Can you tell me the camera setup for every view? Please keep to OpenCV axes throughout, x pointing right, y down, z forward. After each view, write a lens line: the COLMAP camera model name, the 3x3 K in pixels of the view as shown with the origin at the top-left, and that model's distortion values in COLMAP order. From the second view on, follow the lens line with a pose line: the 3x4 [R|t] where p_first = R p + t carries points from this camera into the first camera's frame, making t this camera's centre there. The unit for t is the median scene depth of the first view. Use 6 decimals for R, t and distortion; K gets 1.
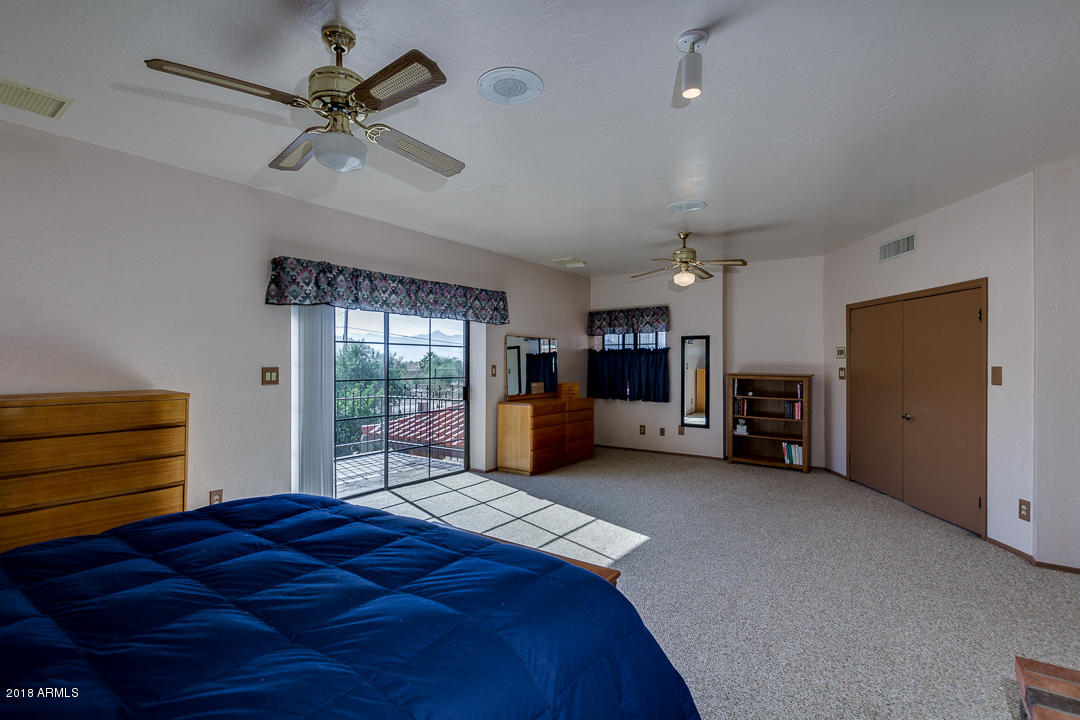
lens RADIAL K [[497.2, 0, 539.0], [0, 497.2, 361.0], [0, 0, 1]] dist [0.004115, -0.001641]
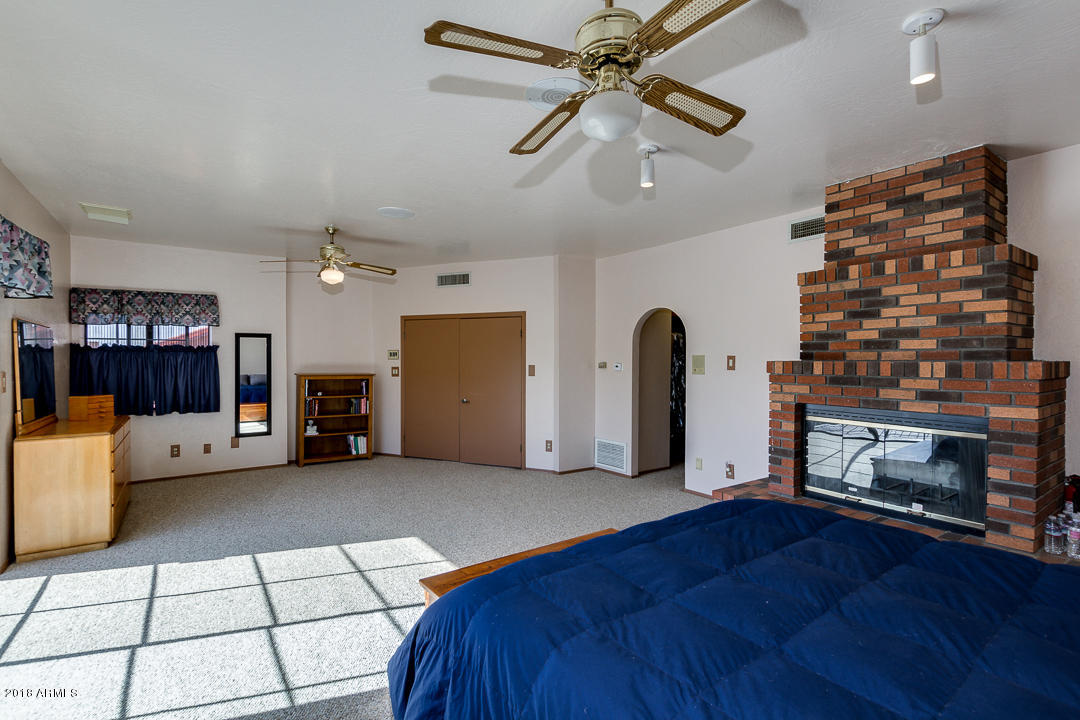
lens RADIAL K [[497.2, 0, 516.1], [0, 497.2, 362.6], [0, 0, 1]] dist [0.004115, -0.001641]
pose [[0.340499, -0.006981, 0.940219, -0.408245], [0.000189, 0.999973, 0.007356, -0.005515], [-0.940245, -0.002327, 0.340491, 0.286196]]
